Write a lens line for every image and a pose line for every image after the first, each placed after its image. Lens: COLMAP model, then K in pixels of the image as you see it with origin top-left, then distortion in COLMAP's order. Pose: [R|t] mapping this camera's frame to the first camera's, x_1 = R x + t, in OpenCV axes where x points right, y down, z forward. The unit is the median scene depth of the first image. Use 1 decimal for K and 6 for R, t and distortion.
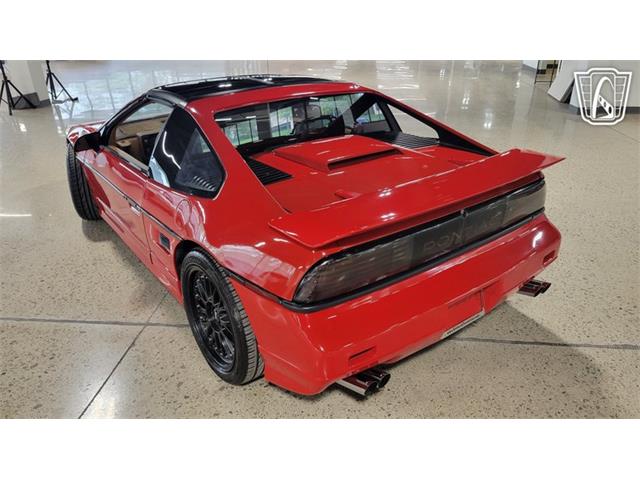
lens RADIAL K [[489.4, 0, 329.8], [0, 489.4, 238.4], [0, 0, 1]] dist [0.028912, -0.005172]
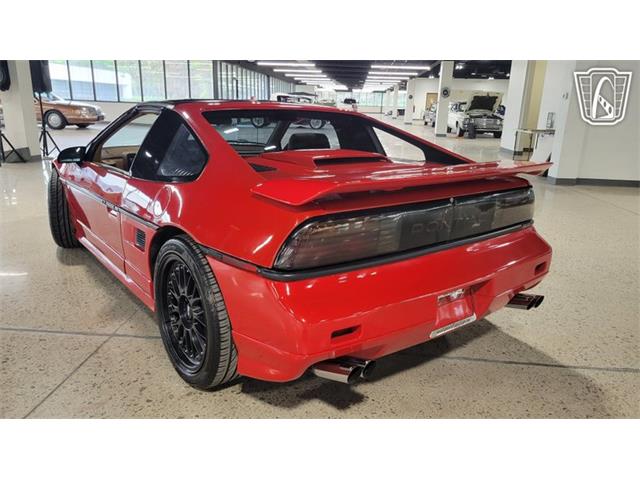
lens RADIAL K [[490.2, 0, 320.0], [0, 490.2, 240.0], [0, 0, 1]] dist [0.029330, -0.008506]
pose [[0.999389, 0.032189, 0.013631, -0.000279], [-0.029397, 0.984913, -0.170537, 0.159789], [-0.018915, 0.170032, 0.985257, 0.049523]]
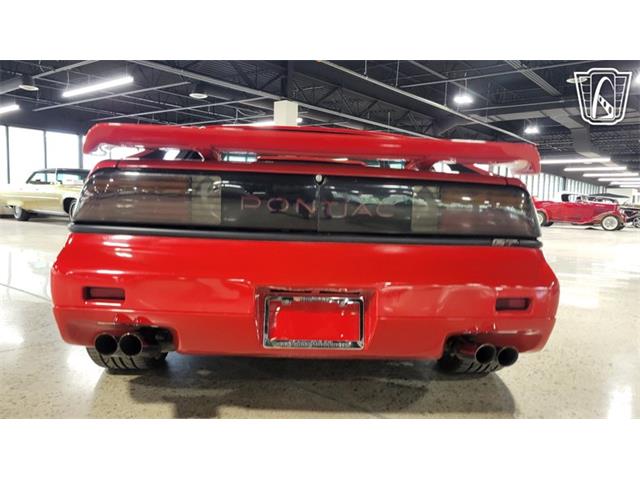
lens RADIAL K [[490.2, 0, 320.0], [0, 490.2, 240.0], [0, 0, 1]] dist [0.029330, -0.008506]
pose [[0.820866, 0.069497, -0.566877, 0.590458], [-0.275514, 0.917623, -0.286461, 0.209298], [0.500271, 0.391329, 0.772393, 0.359229]]
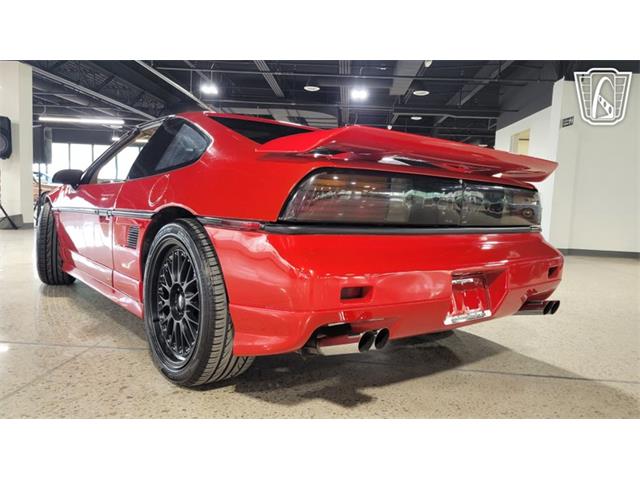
lens RADIAL K [[490.5, 0, 318.6], [0, 490.5, 243.6], [0, 0, 1]] dist [0.022324, 0.002384]
pose [[0.998738, 0.043678, 0.024805, -0.015774], [-0.032152, 0.935313, -0.352358, 0.324889], [-0.038591, 0.351116, 0.935536, 0.140665]]
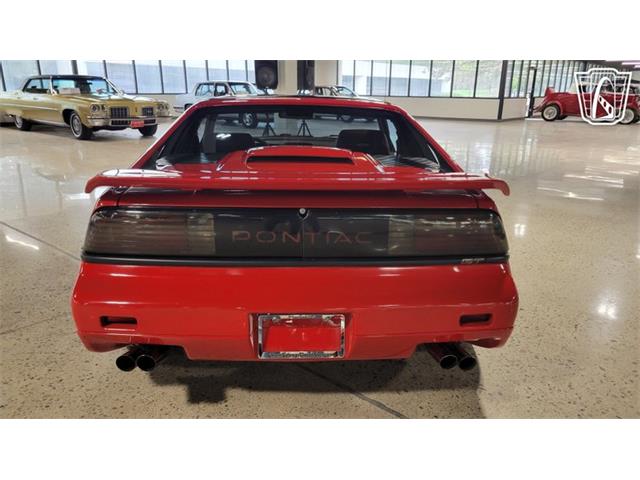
lens RADIAL K [[492.8, 0, 320.0], [0, 492.8, 240.0], [0, 0, 1]] dist [0.020691, -0.006400]
pose [[0.812909, 0.183583, -0.552699, 0.634890], [-0.262669, 0.962584, -0.066605, 0.032806], [0.519792, 0.199321, 0.830715, 0.261611]]
